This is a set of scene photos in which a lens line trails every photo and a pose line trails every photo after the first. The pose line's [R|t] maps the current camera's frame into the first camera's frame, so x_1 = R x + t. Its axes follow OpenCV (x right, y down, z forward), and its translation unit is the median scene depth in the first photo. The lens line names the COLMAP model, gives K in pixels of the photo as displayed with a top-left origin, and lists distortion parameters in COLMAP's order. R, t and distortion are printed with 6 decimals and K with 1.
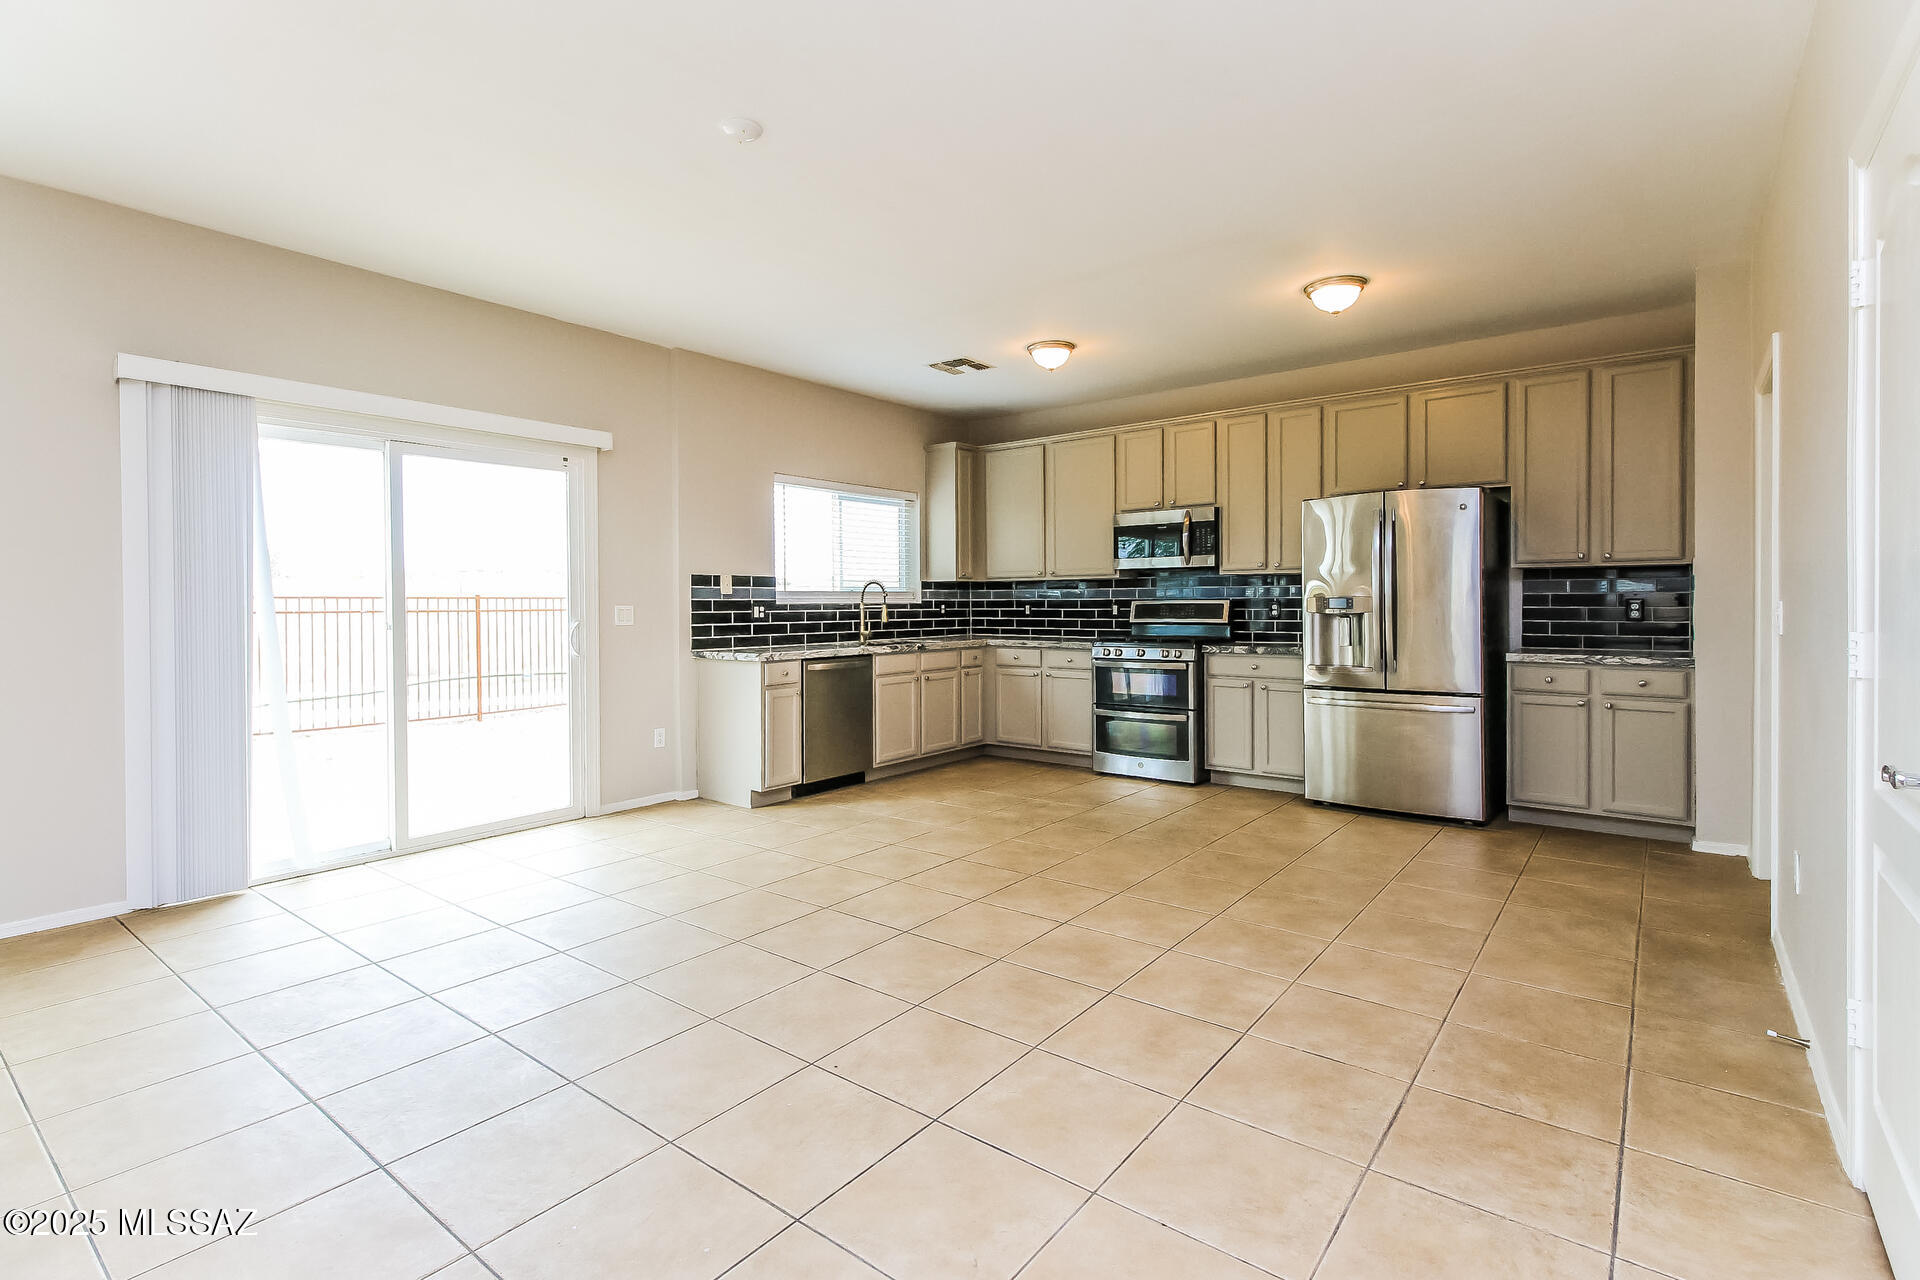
lens RADIAL K [[885.1, 0, 953.9], [0, 885.1, 598.5], [0, 0, 1]] dist [0.000466, 0.000017]
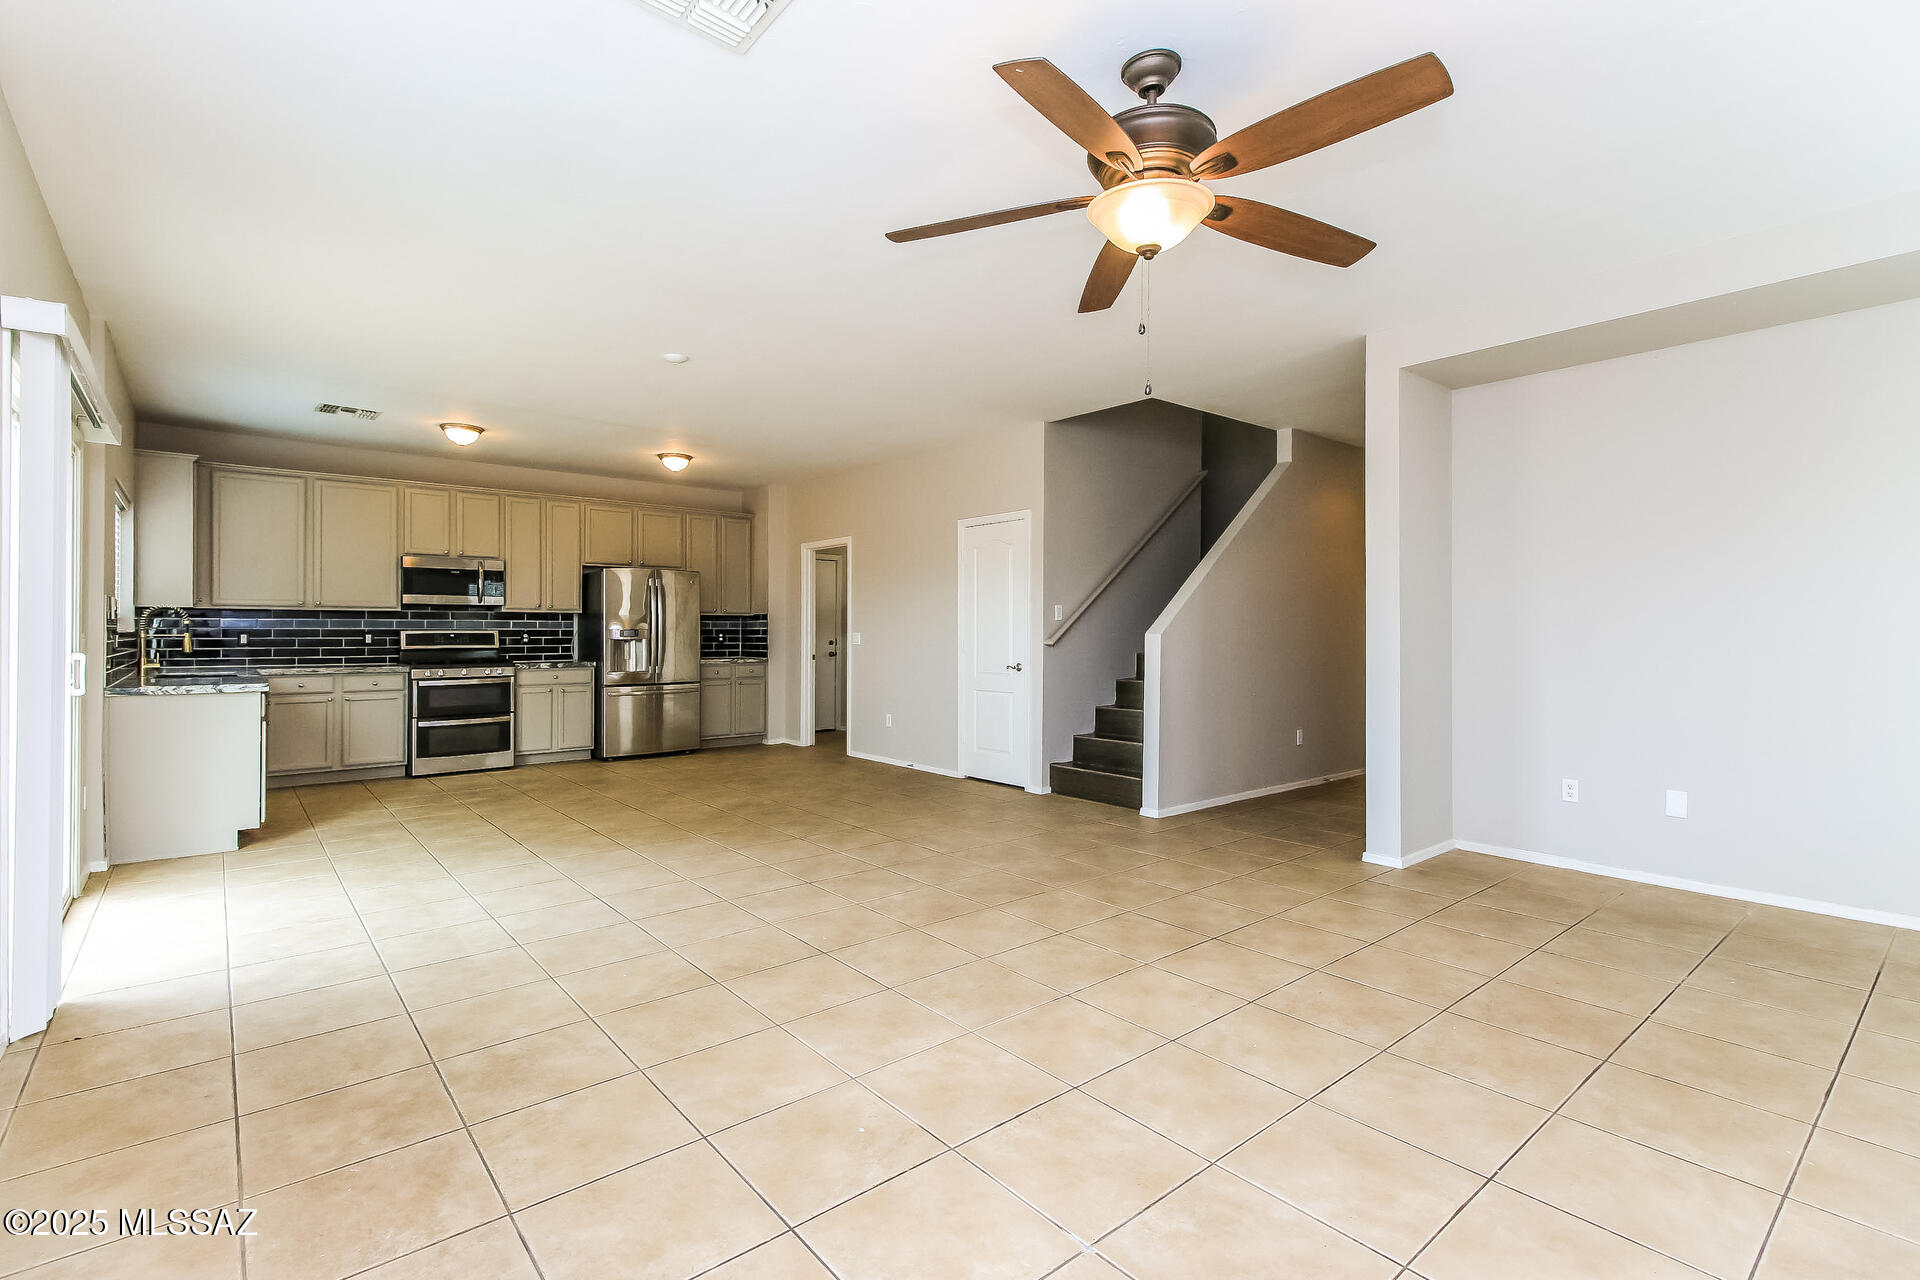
lens RADIAL K [[882.6, 0, 955.0], [0, 882.6, 632.2], [0, 0, 1]] dist [0.000081, -0.000012]
pose [[0.198238, 0.006122, 0.980135, -0.849777], [-0.006458, 0.999967, -0.004940, 0.005948], [-0.980133, -0.005351, 0.198271, 0.066247]]
